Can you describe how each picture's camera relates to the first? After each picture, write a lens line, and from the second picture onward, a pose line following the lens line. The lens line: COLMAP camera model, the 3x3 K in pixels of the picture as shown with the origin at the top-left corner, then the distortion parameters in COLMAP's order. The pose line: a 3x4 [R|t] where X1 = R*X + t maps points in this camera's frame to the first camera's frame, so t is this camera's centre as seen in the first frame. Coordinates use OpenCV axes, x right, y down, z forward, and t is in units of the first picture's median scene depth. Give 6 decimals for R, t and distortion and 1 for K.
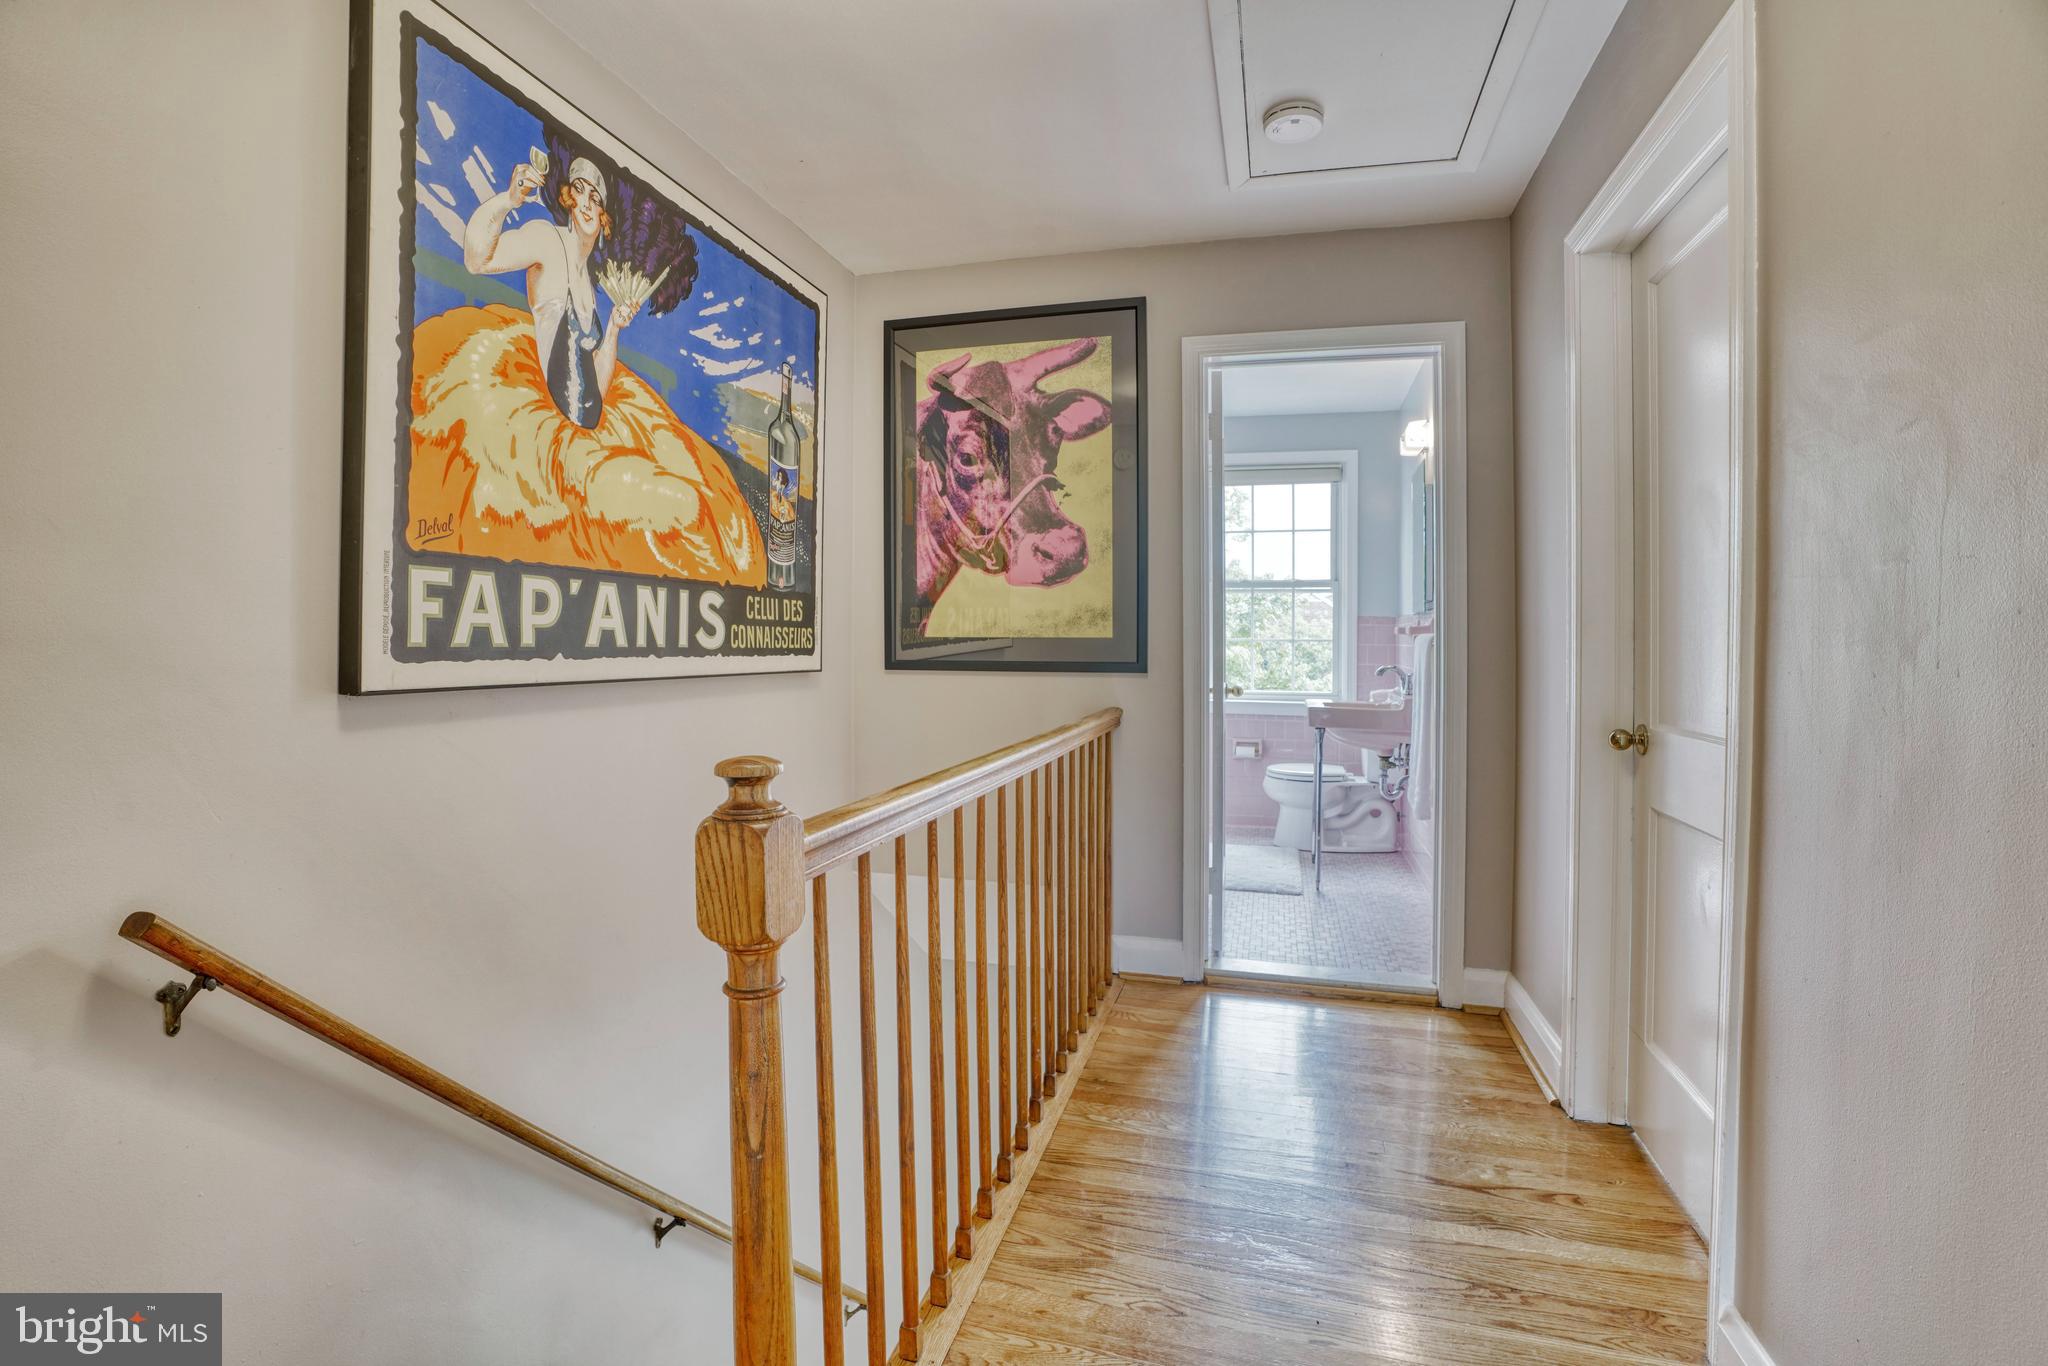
lens RADIAL K [[962.5, 0, 1007.4], [0, 962.5, 690.9], [0, 0, 1]] dist [-0.071921, 0.031637]
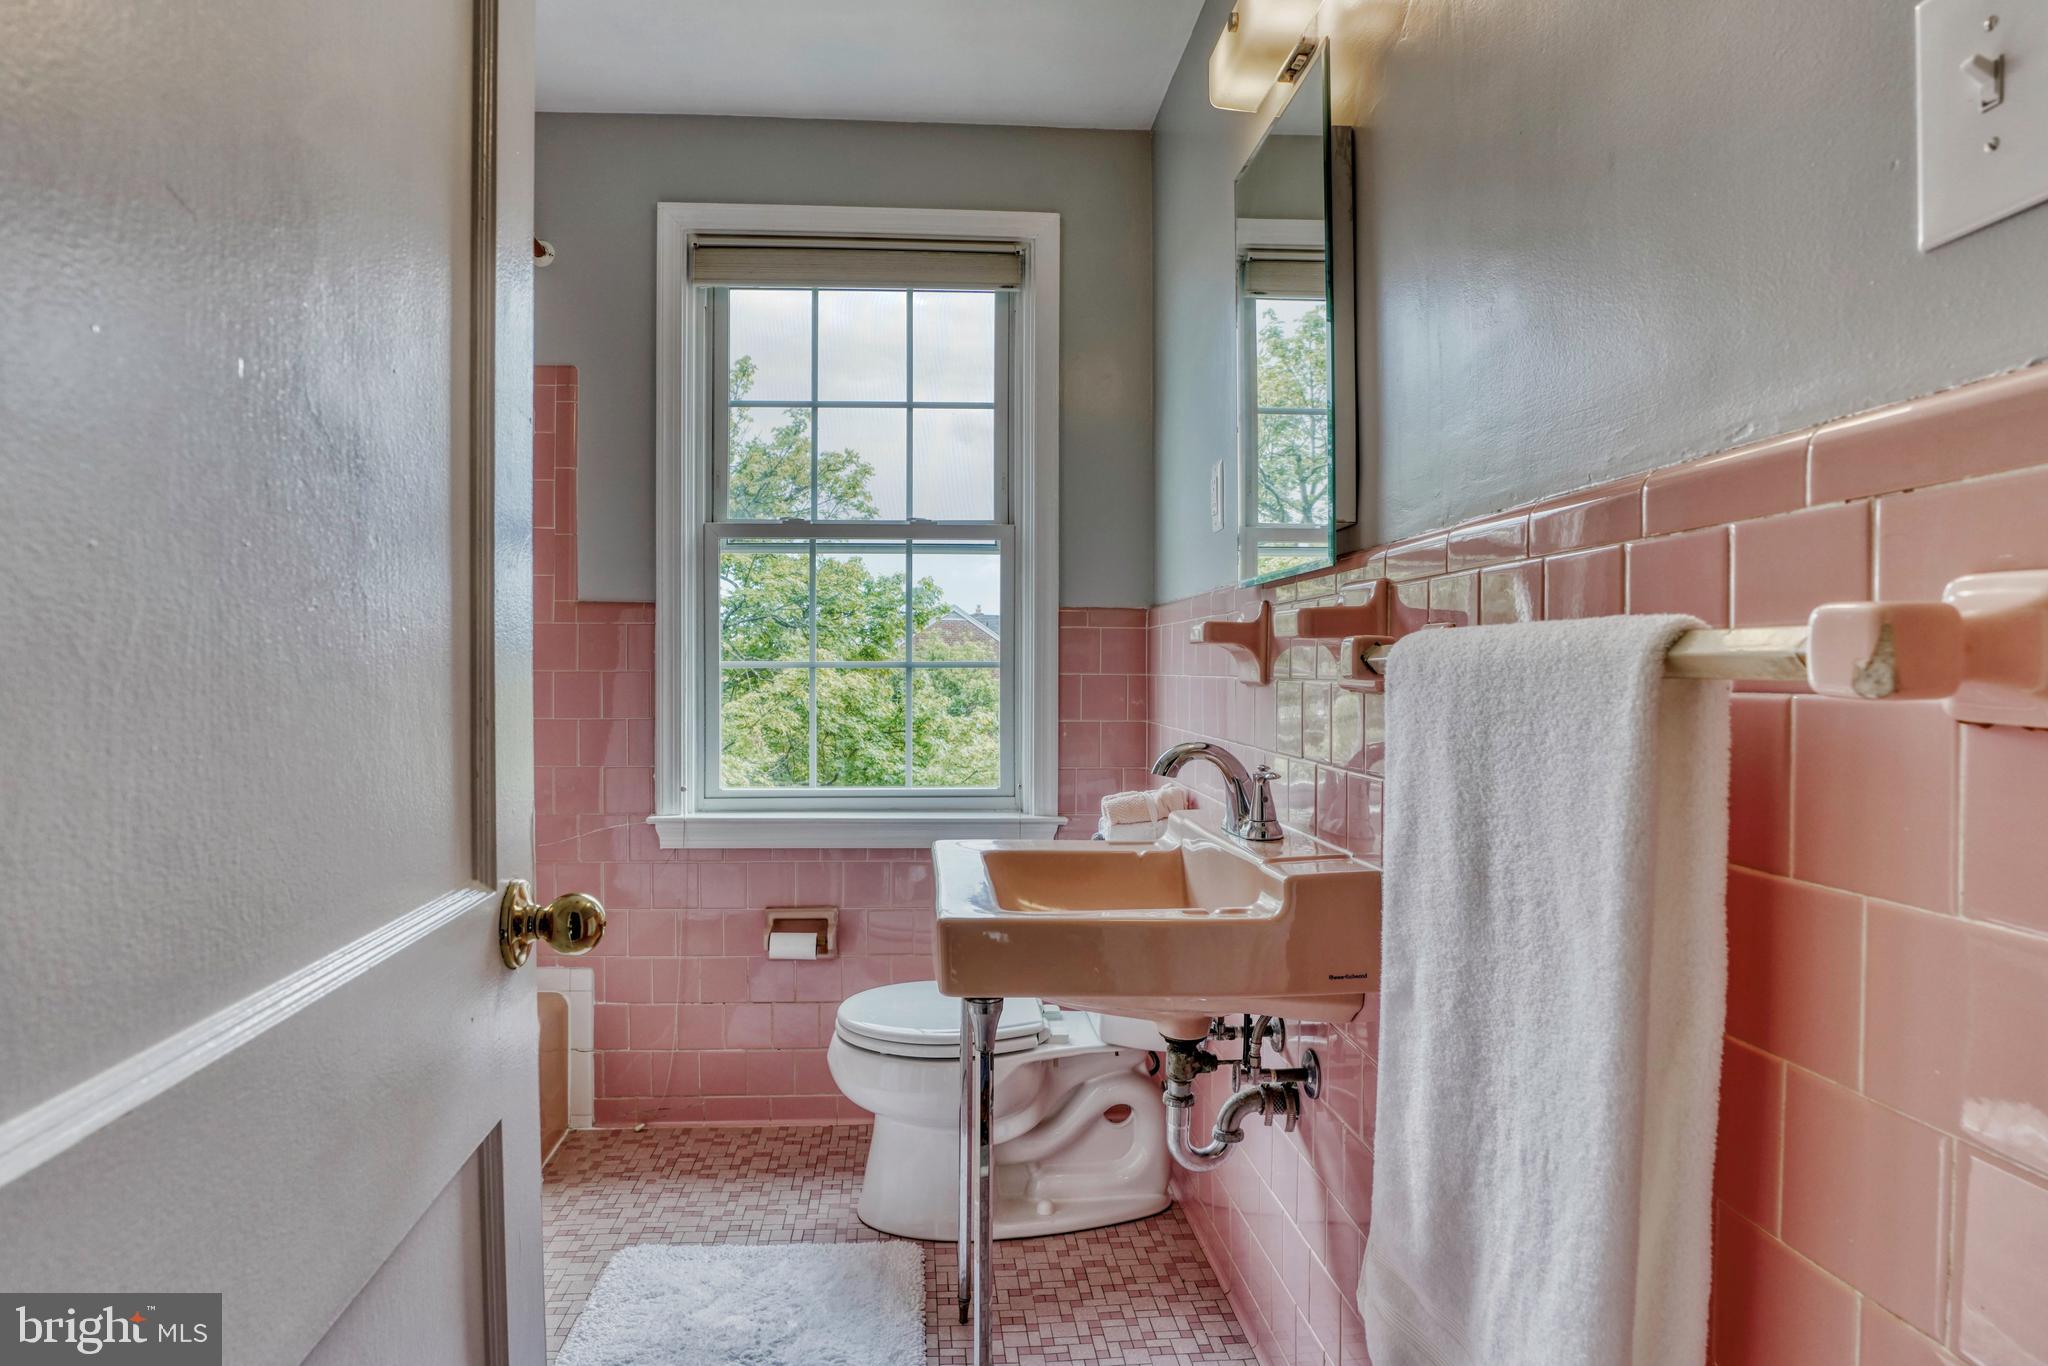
lens RADIAL K [[962.5, 0, 1007.4], [0, 962.5, 690.9], [0, 0, 1]] dist [-0.071921, 0.031637]
pose [[0.934906, 0.000087, 0.354895, 0.195233], [0.009876, 0.999606, -0.026263, -0.030475], [-0.354758, 0.028058, 0.934537, 0.610173]]
